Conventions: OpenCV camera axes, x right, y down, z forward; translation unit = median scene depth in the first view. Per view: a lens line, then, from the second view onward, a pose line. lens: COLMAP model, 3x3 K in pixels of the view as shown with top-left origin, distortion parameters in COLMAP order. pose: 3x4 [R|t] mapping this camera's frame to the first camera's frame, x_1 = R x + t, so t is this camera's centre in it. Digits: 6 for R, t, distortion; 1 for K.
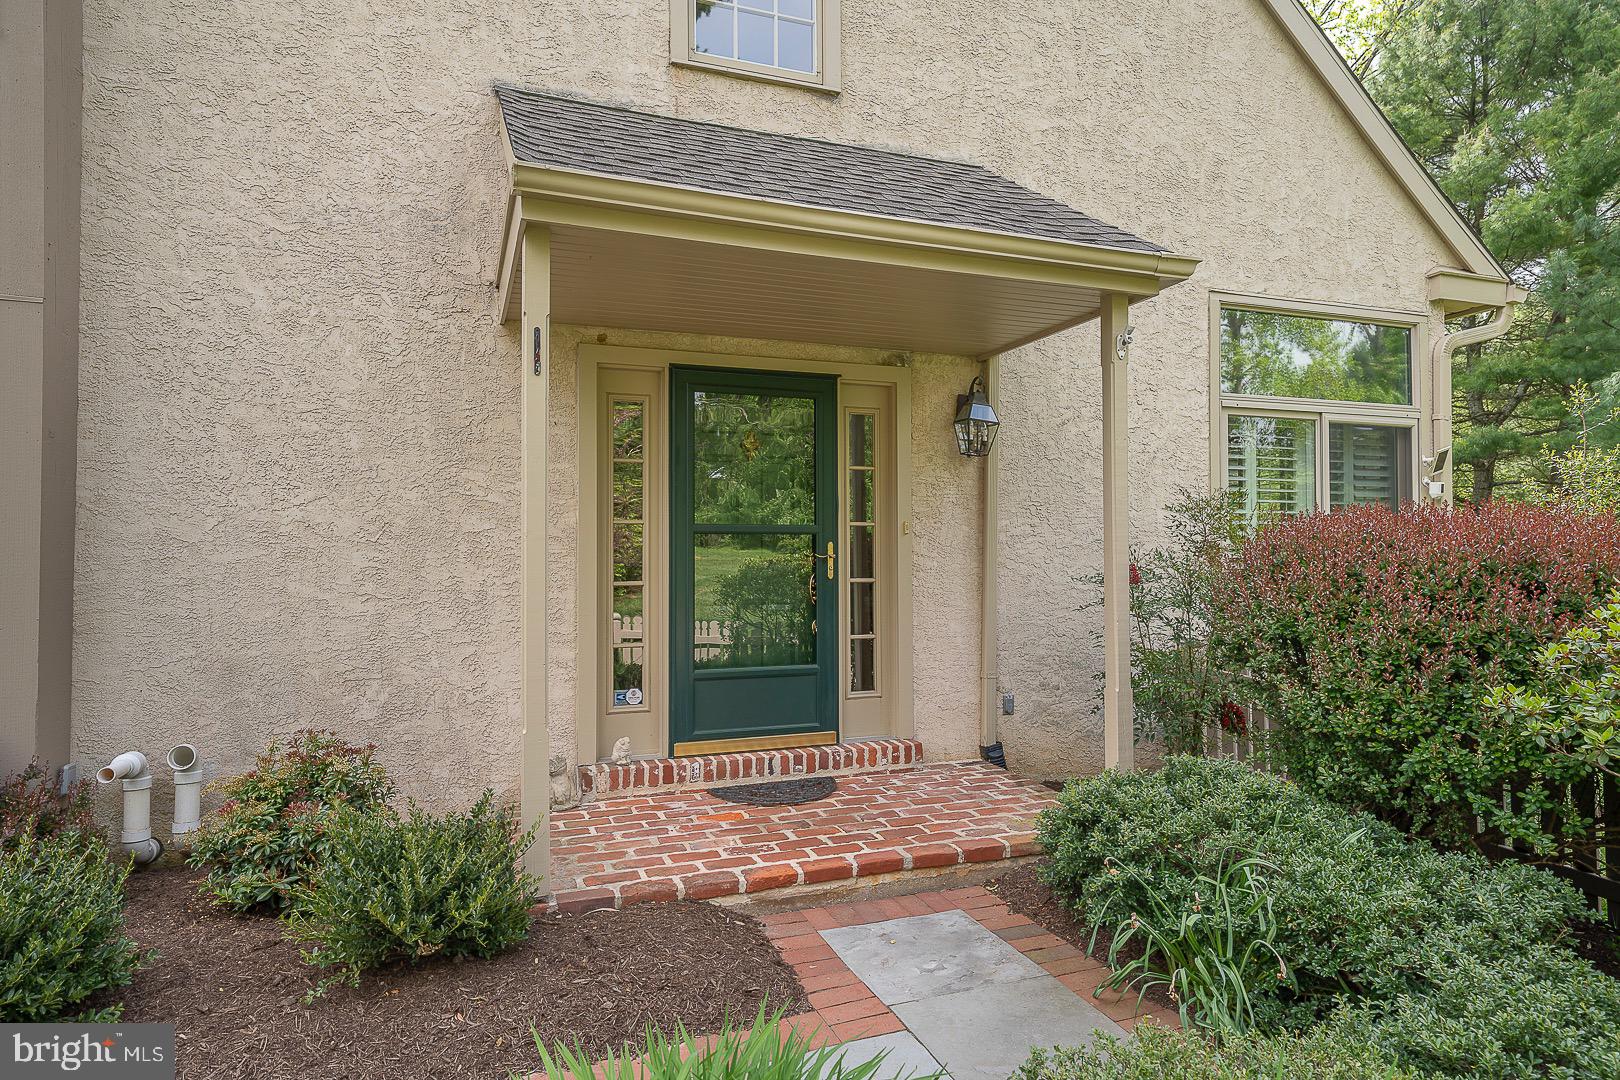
lens RADIAL K [[929.6, 0, 810.5], [0, 929.6, 546.2], [0, 0, 1]] dist [0.014915, 0.002774]
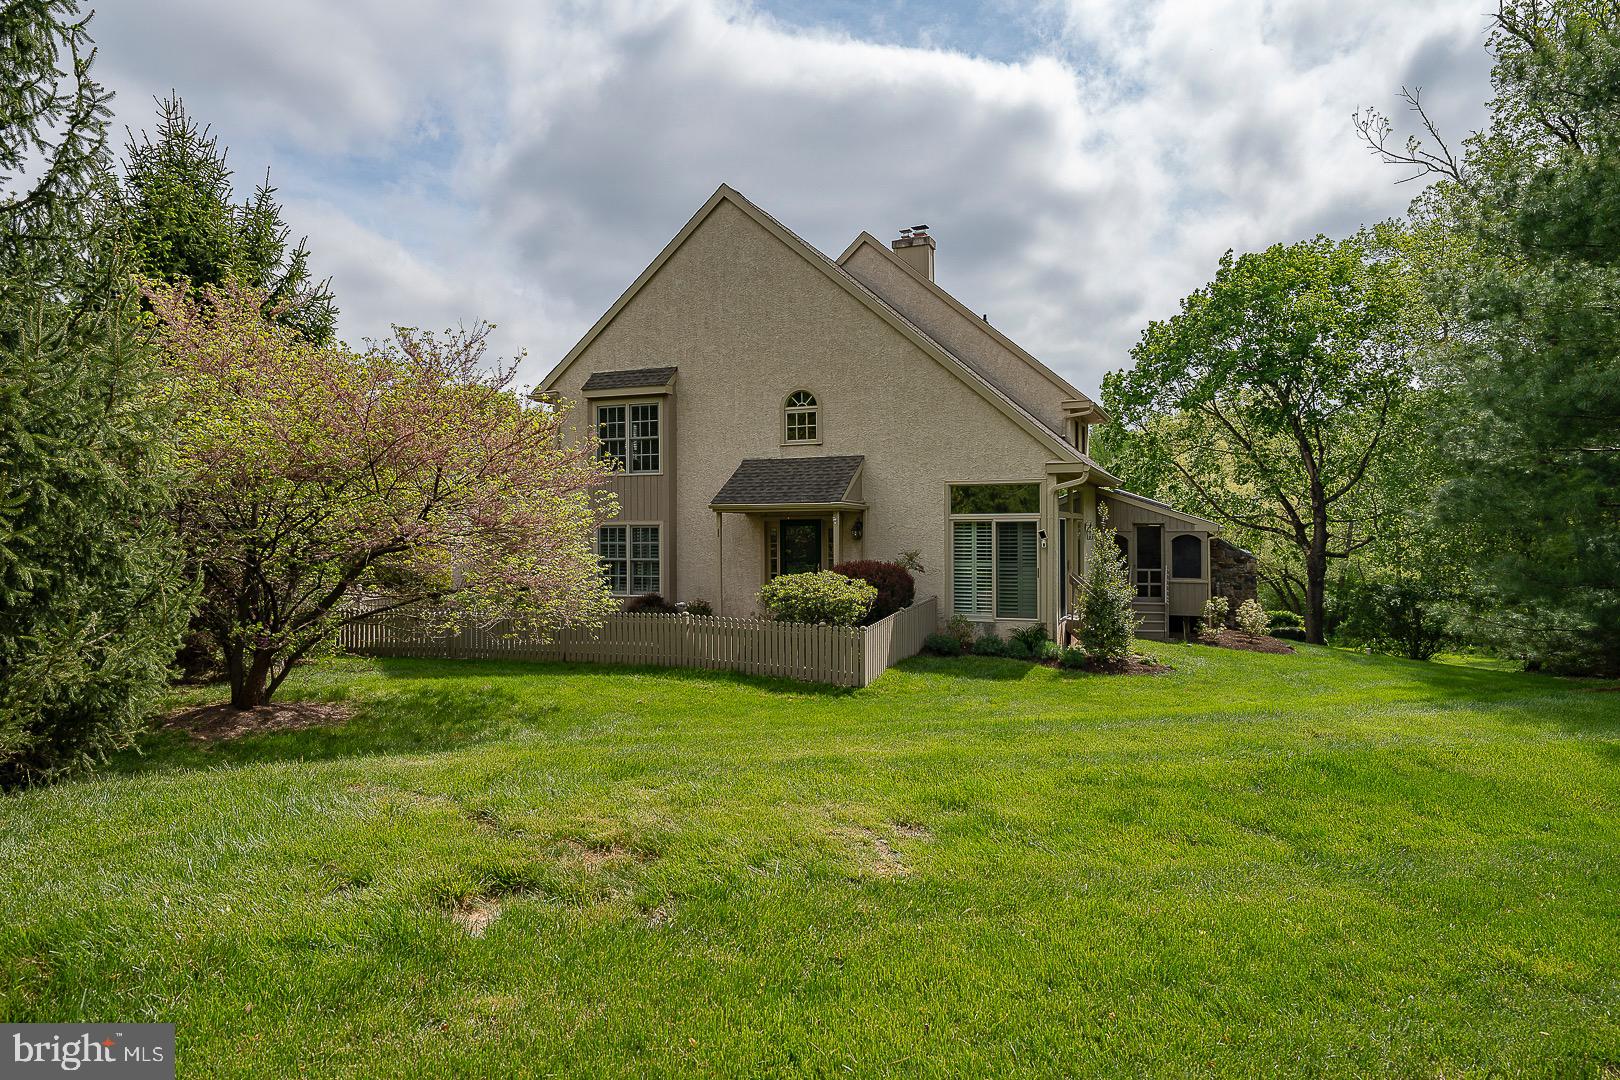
lens RADIAL K [[971.8, 0, 804.2], [0, 971.8, 540.4], [0, 0, 1]] dist [0.041626, 0.000058]
pose [[0.730415, 0.006147, -0.682976, 3.055656], [0.008644, 0.999796, 0.018243, -0.196538], [0.682949, -0.019229, 0.730213, -2.199024]]
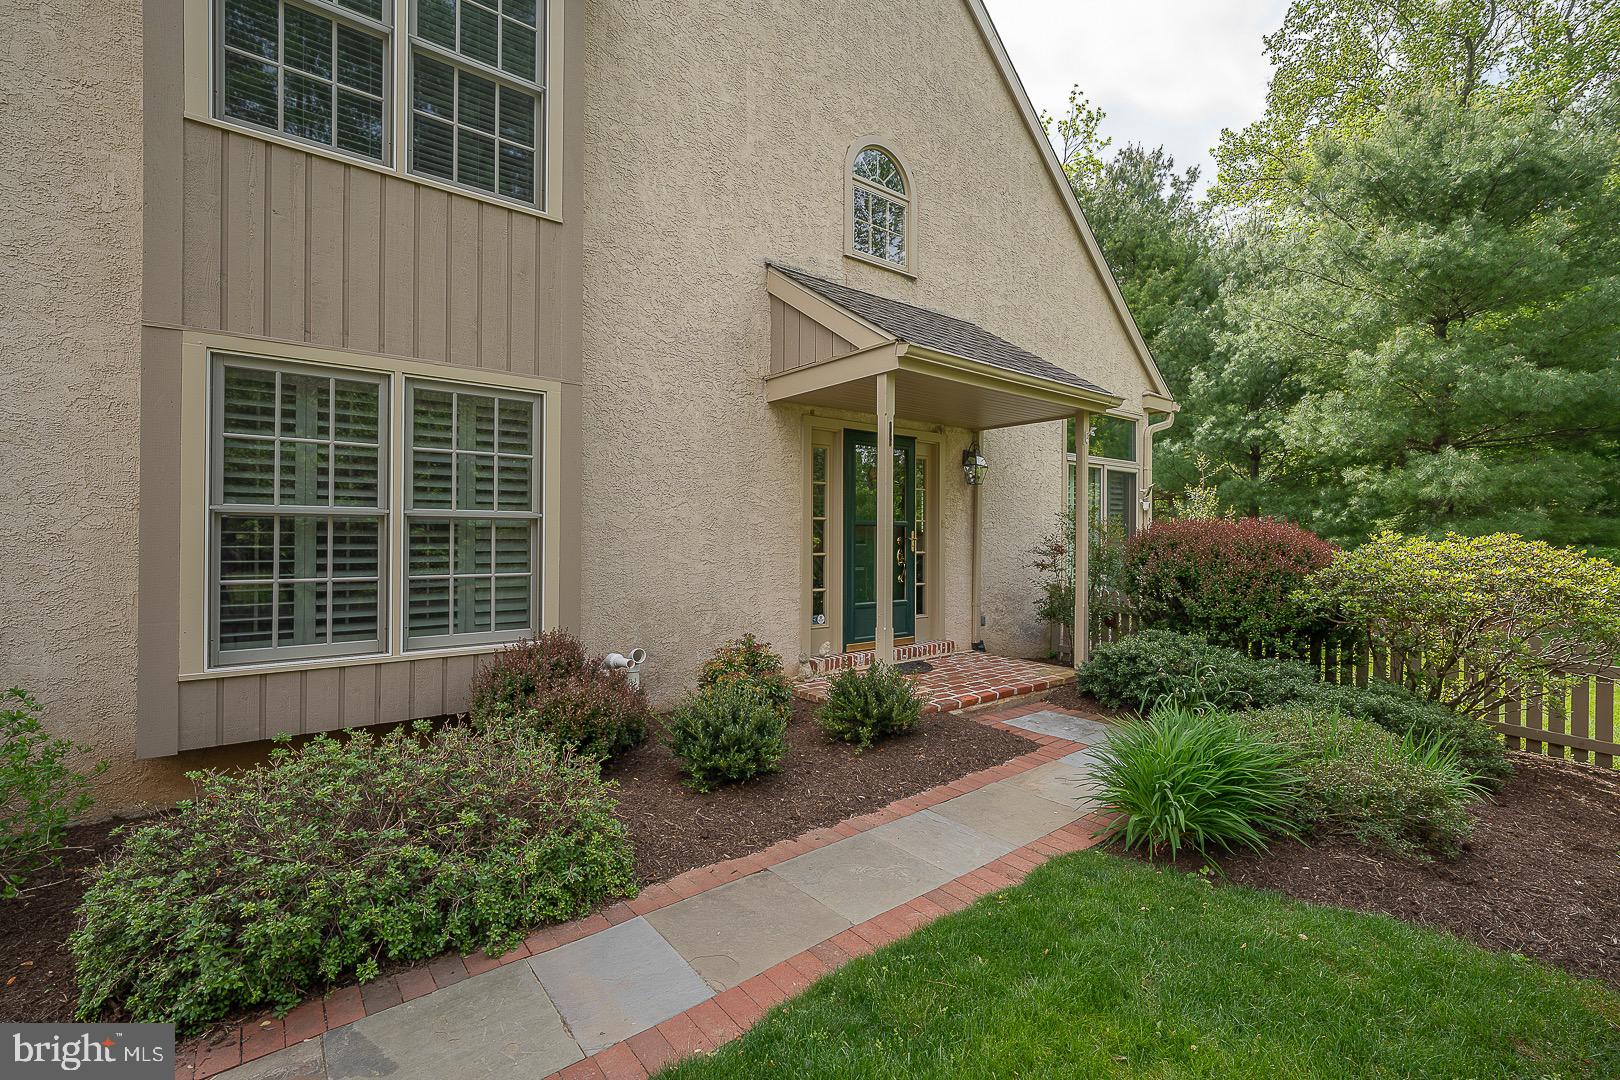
lens RADIAL K [[702.3, 0, 805.3], [0, 702.3, 545.8], [0, 0, 1]] dist [-0.009075, 0.000534]
pose [[0.952582, 0.003183, 0.304265, -0.666017], [-0.010150, 0.999721, 0.021319, -0.003381], [-0.304112, -0.023396, 0.952349, -0.254710]]
